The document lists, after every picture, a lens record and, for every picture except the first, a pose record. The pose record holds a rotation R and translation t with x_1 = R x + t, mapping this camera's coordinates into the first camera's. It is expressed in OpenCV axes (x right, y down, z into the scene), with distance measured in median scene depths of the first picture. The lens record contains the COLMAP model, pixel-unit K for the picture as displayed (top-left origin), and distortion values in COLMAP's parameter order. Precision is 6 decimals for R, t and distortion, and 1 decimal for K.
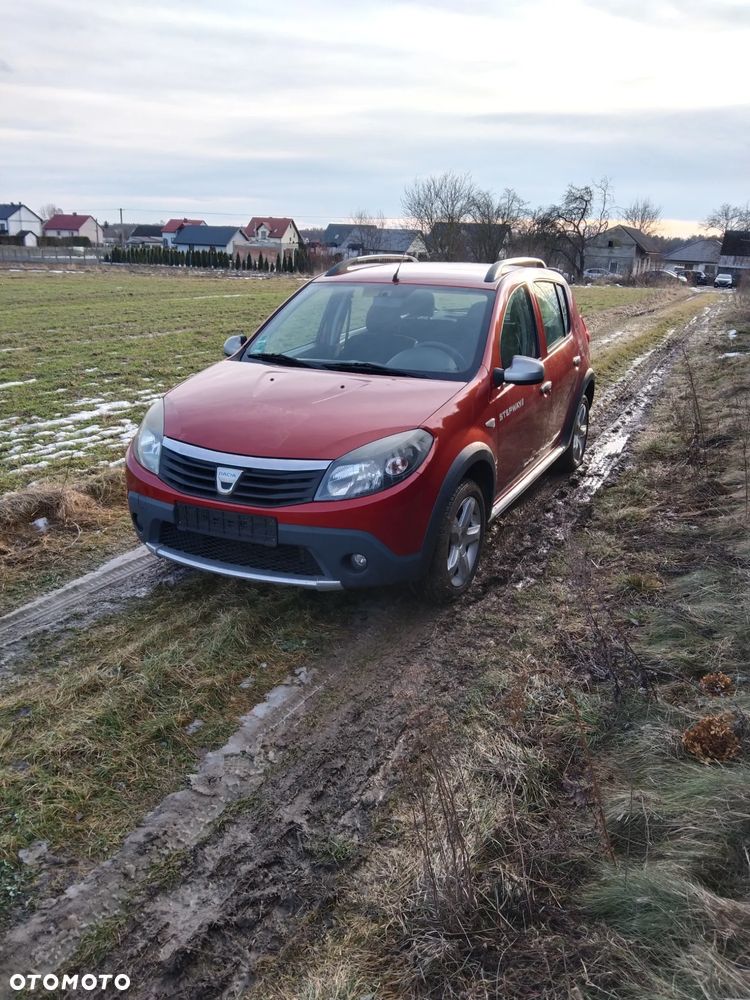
lens RADIAL K [[803.0, 0, 340.0], [0, 803.0, 499.1], [0, 0, 1]] dist [0.074348, -0.184881]
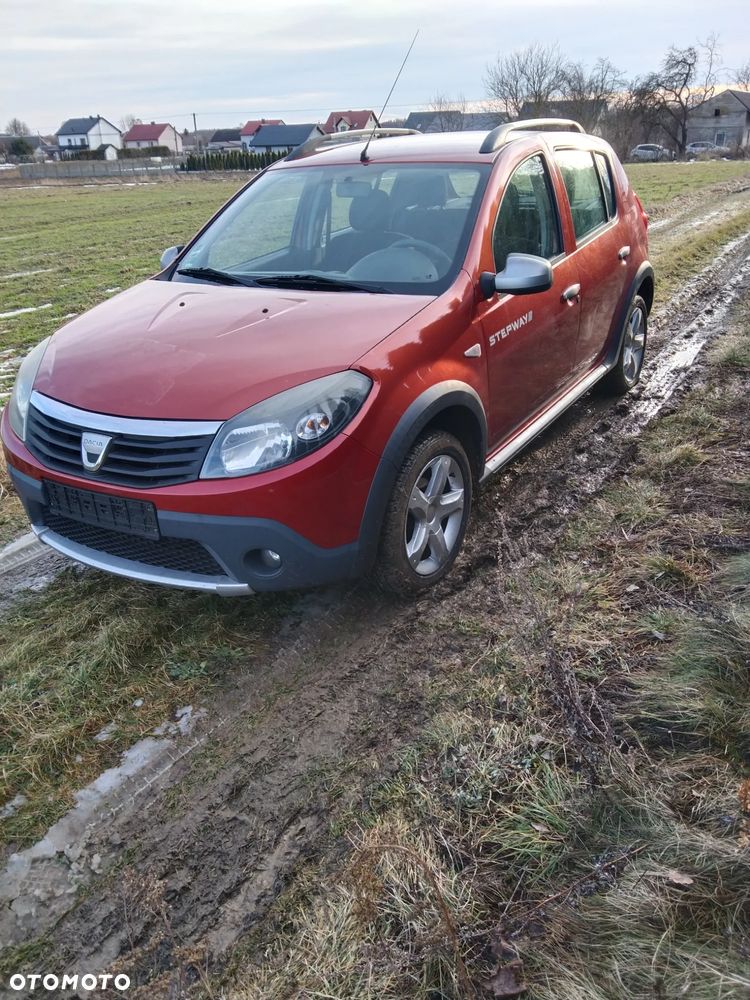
lens RADIAL K [[768.8, 0, 370.0], [0, 768.8, 489.0], [0, 0, 1]] dist [-0.000659, -0.011695]
pose [[0.993466, -0.022744, -0.111837, 0.161238], [0.035917, 0.992455, 0.117229, -0.052697], [0.108327, -0.120480, 0.986788, 0.273087]]
